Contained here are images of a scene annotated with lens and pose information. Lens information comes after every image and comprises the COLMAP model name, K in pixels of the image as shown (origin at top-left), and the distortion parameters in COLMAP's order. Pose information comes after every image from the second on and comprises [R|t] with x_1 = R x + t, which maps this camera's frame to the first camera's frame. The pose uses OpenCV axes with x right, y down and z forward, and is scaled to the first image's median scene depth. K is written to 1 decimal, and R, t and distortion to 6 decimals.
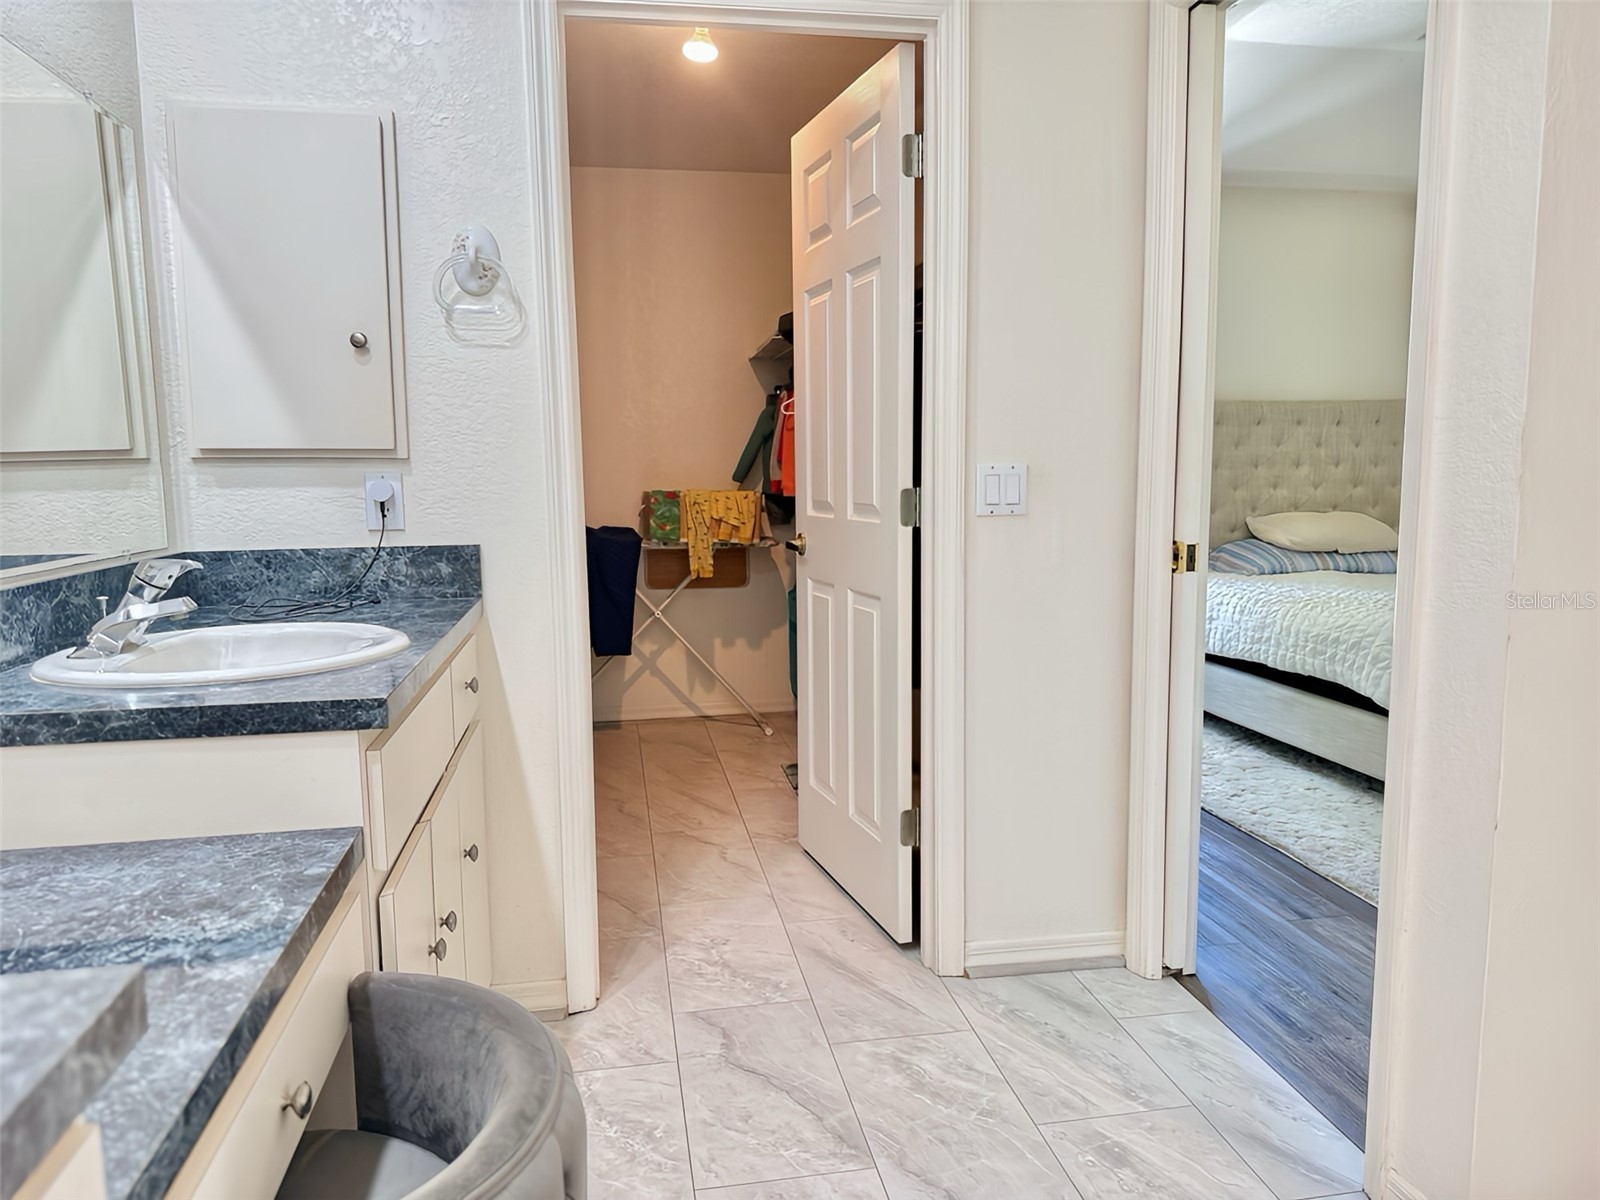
lens RADIAL K [[1122.1, 0, 813.7], [0, 1122.1, 602.4], [0, 0, 1]] dist [0.087508, -0.137672]
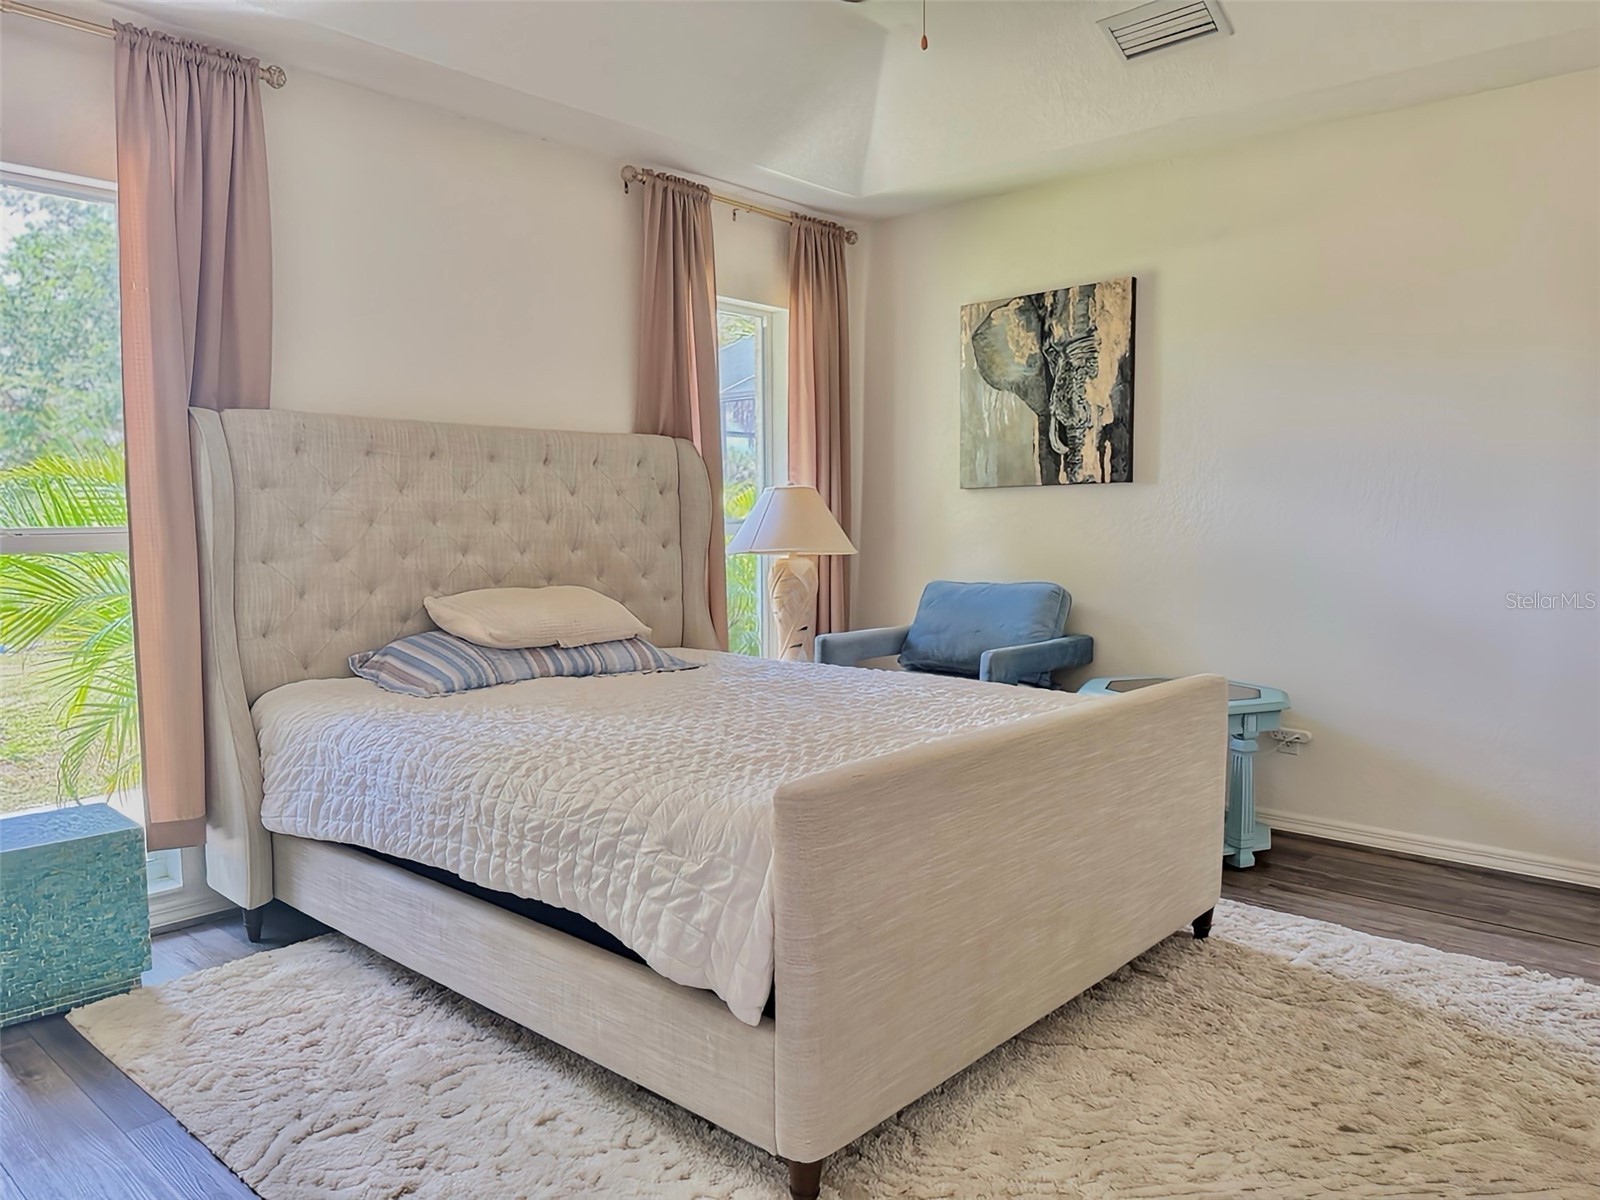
lens RADIAL K [[1122.1, 0, 813.7], [0, 1122.1, 602.4], [0, 0, 1]] dist [0.087508, -0.137672]
pose [[0.787466, -0.043765, 0.614802, 0.197845], [0.073685, 0.997007, -0.023407, -0.051560], [-0.611938, 0.063734, 0.788334, 0.439798]]
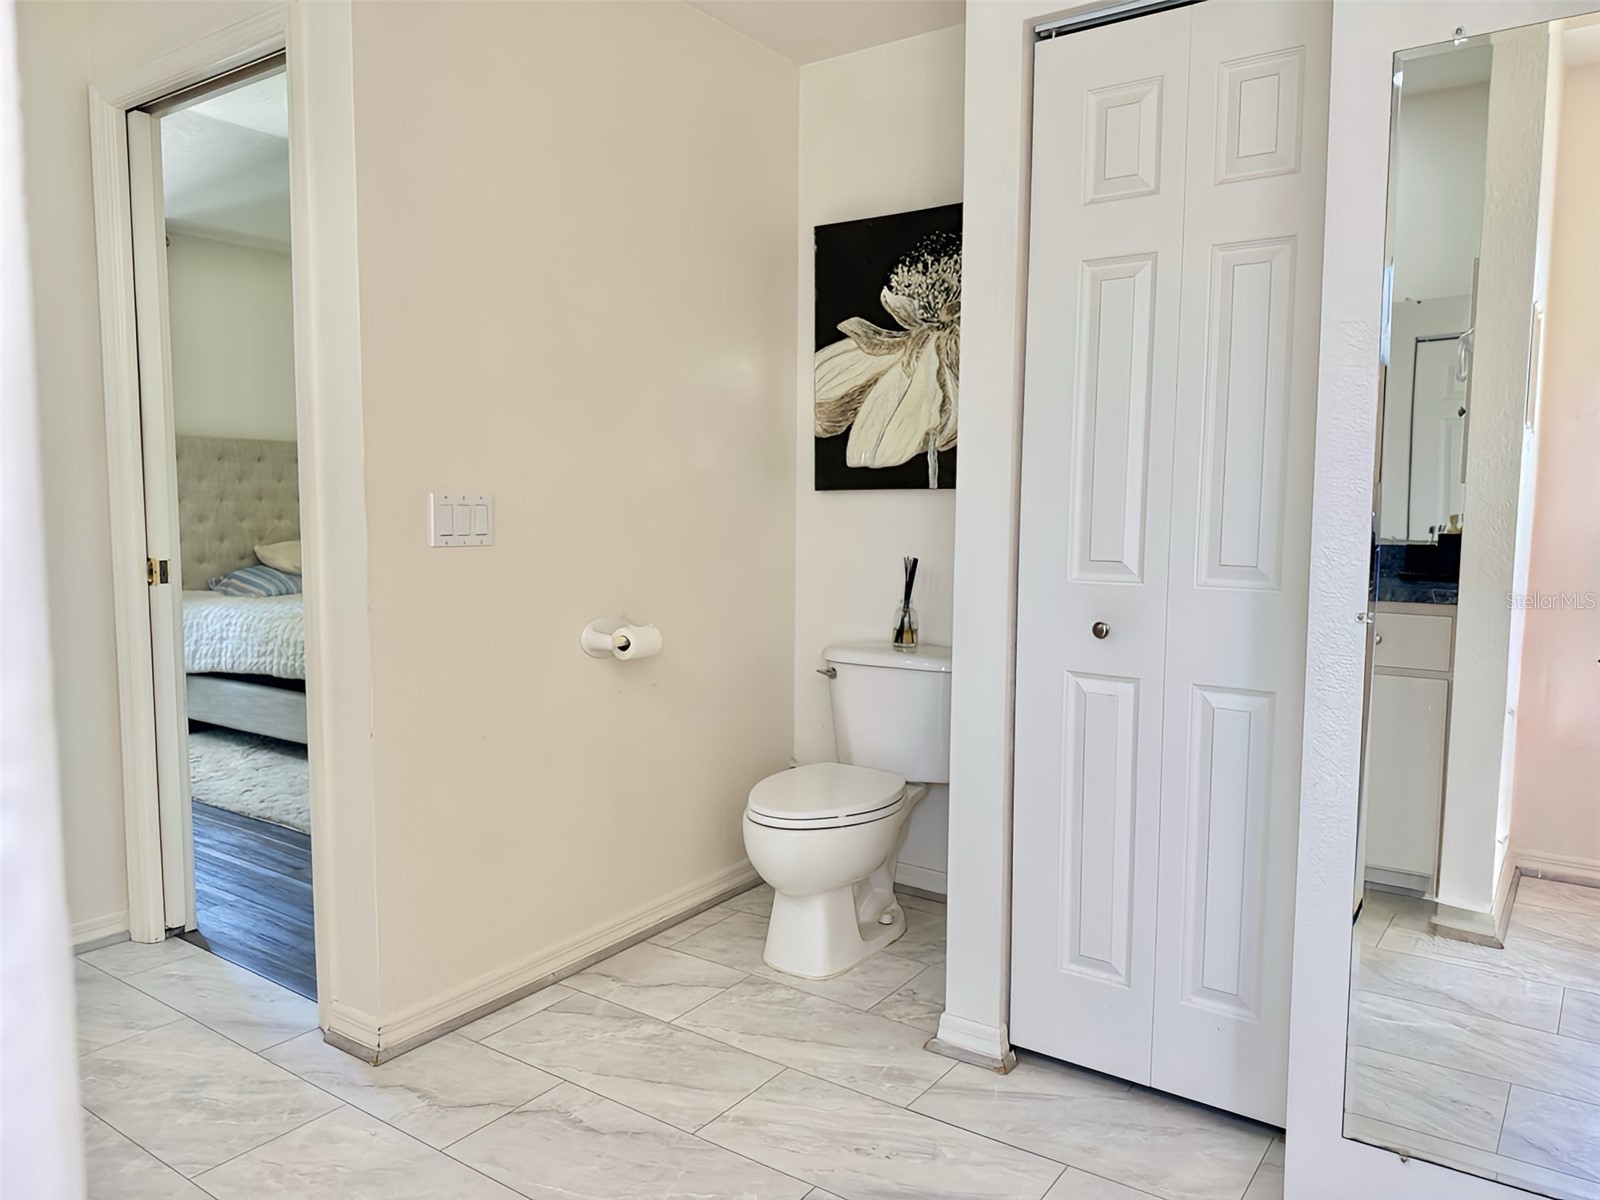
lens RADIAL K [[1134.3, 0, 797.4], [0, 1134.3, 606.0], [0, 0, 1]] dist [0.001357, -0.004027]
pose [[0.711967, -0.051240, 0.700341, -0.014519], [0.071716, 0.997425, 0.000069, 0.024131], [-0.698541, 0.050177, 0.713808, -0.168863]]
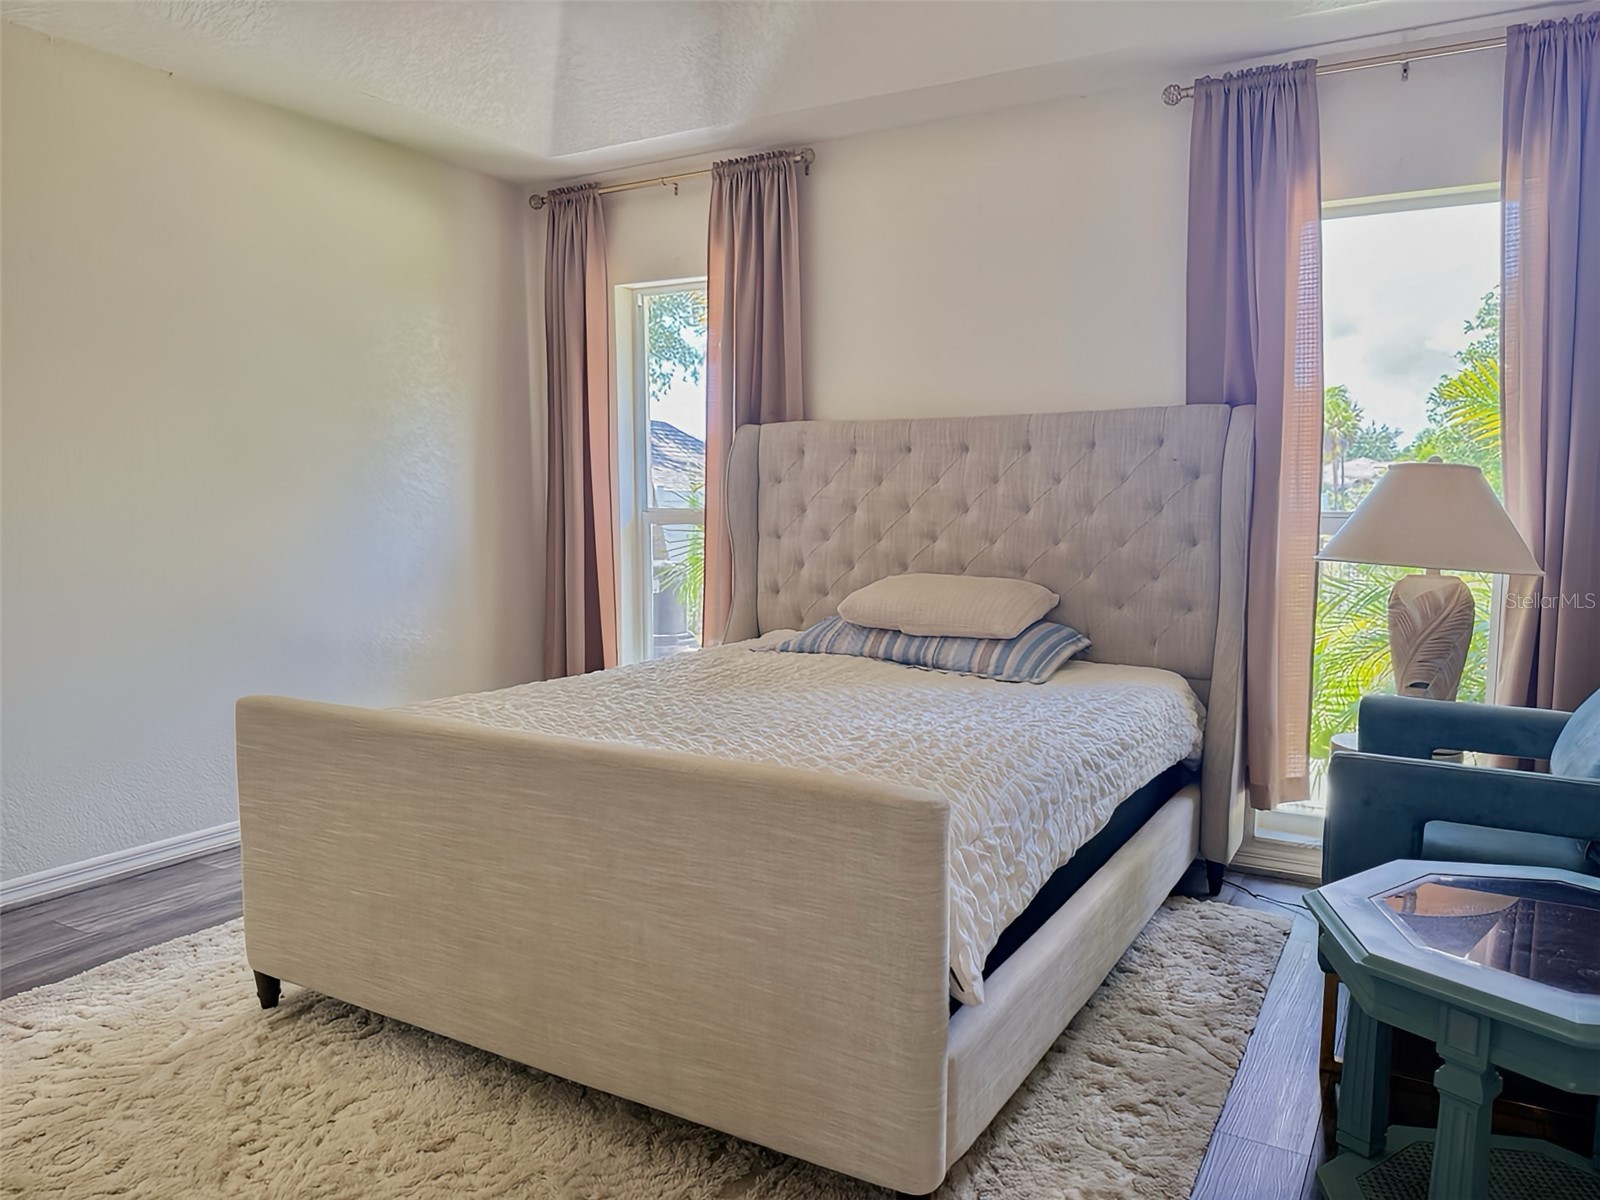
lens RADIAL K [[1122.1, 0, 813.7], [0, 1122.1, 602.4], [0, 0, 1]] dist [0.087508, -0.137672]
pose [[0.765716, 0.071773, -0.639162, 1.012178], [-0.097810, 0.995190, -0.005425, -0.063178], [0.635698, 0.066670, 0.769053, 0.516859]]
